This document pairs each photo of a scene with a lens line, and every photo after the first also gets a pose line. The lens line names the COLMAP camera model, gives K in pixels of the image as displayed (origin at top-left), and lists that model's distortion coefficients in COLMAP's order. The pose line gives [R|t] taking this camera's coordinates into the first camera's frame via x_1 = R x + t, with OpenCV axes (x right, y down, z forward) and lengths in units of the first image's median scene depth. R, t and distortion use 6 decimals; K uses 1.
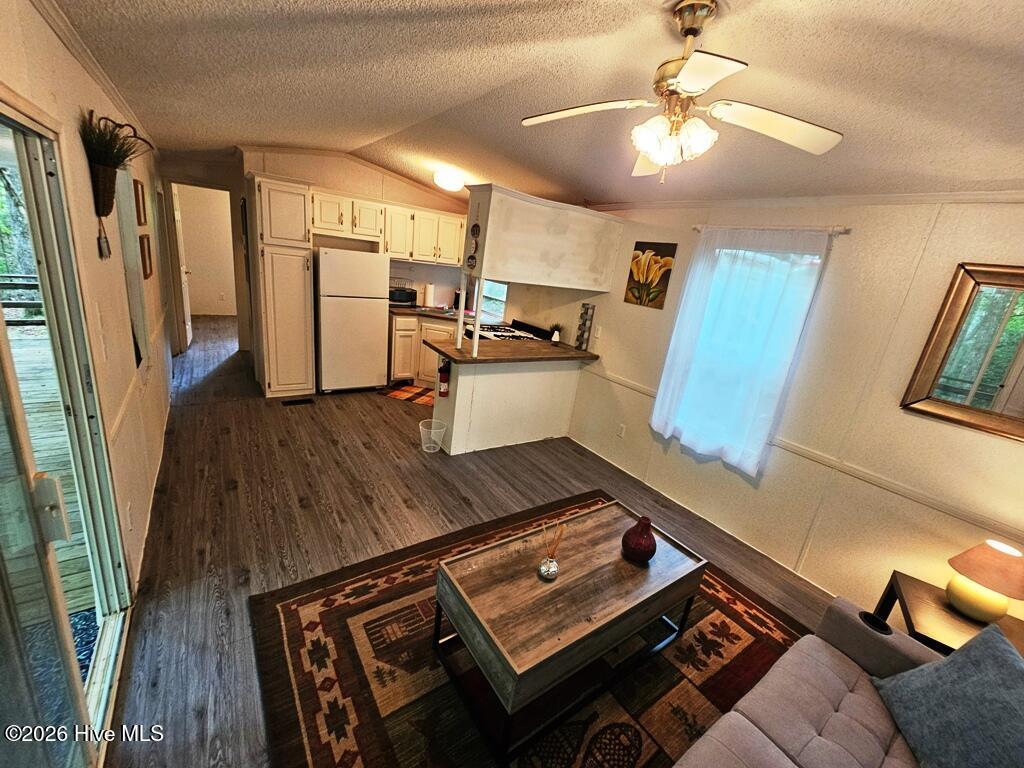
lens RADIAL K [[415.0, 0, 510.0], [0, 415.0, 381.3], [0, 0, 1]] dist [-0.000400, -0.000031]
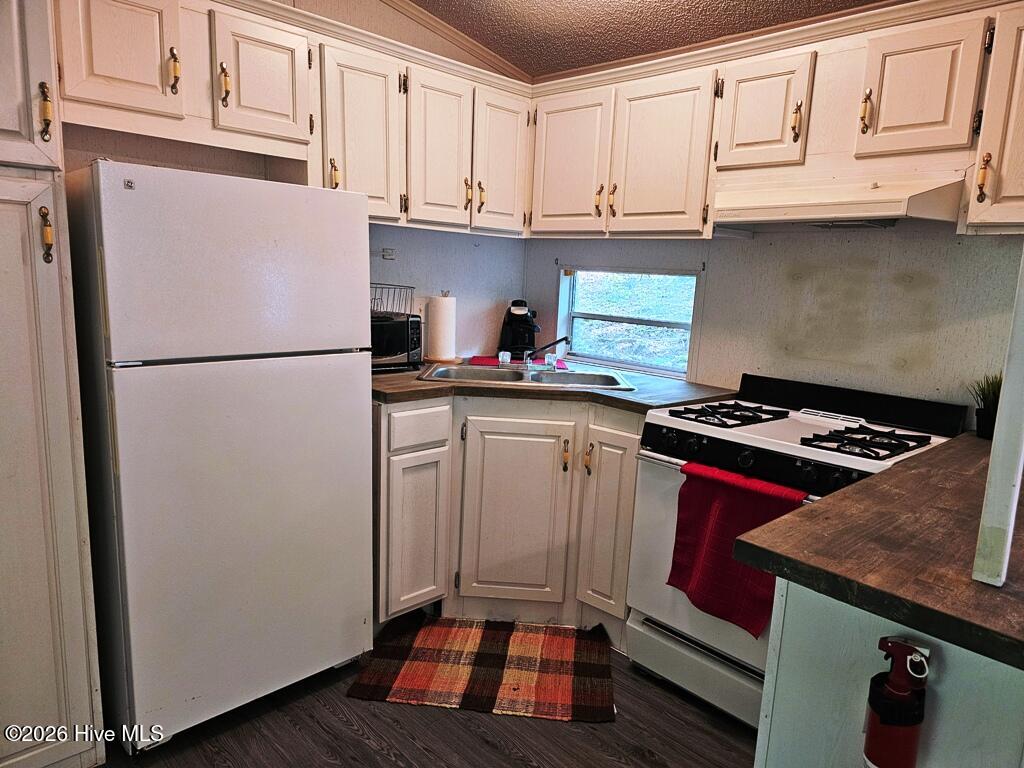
lens RADIAL K [[676.2, 0, 514.9], [0, 676.2, 386.2], [0, 0, 1]] dist [0.023762, -0.002780]
pose [[0.981939, -0.107107, 0.155958, -0.352084], [0.123018, 0.987731, -0.096202, -0.154326], [-0.143741, 0.113650, 0.983068, 0.704449]]
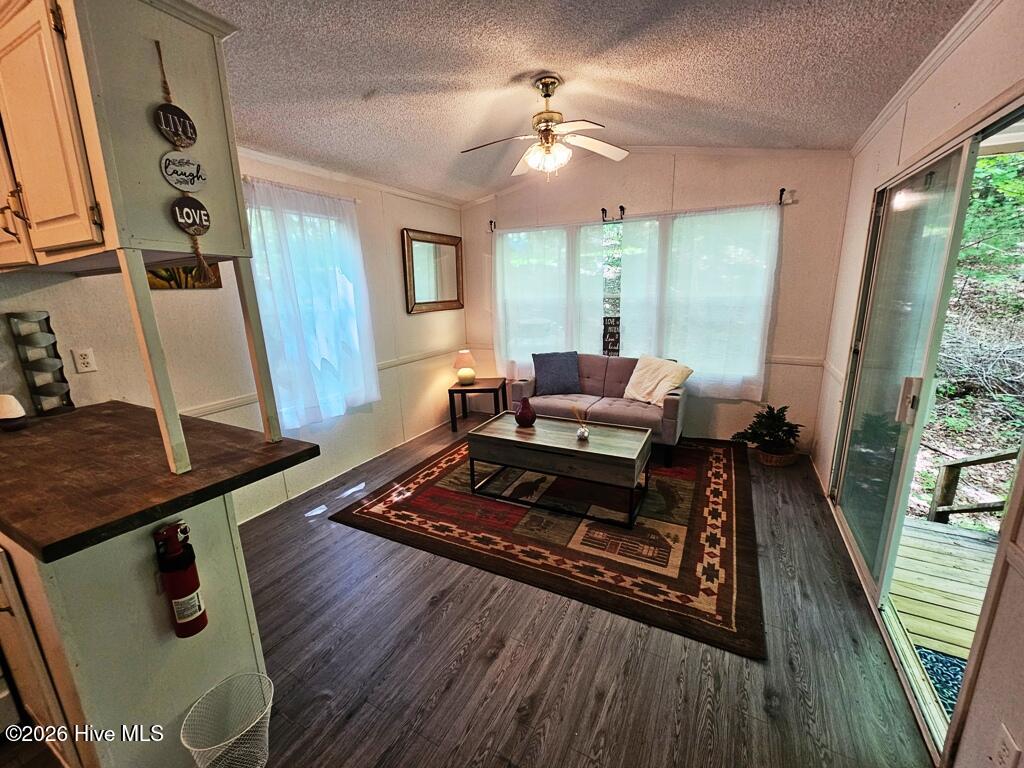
lens RADIAL K [[415.0, 0, 514.9], [0, 415.0, 380.2], [0, 0, 1]] dist [-0.000400, -0.000031]
pose [[-0.463240, -0.308031, 0.830979, -0.502109], [0.219244, 0.868675, 0.444224, -0.231186], [-0.858686, 0.387970, -0.334871, 0.820597]]
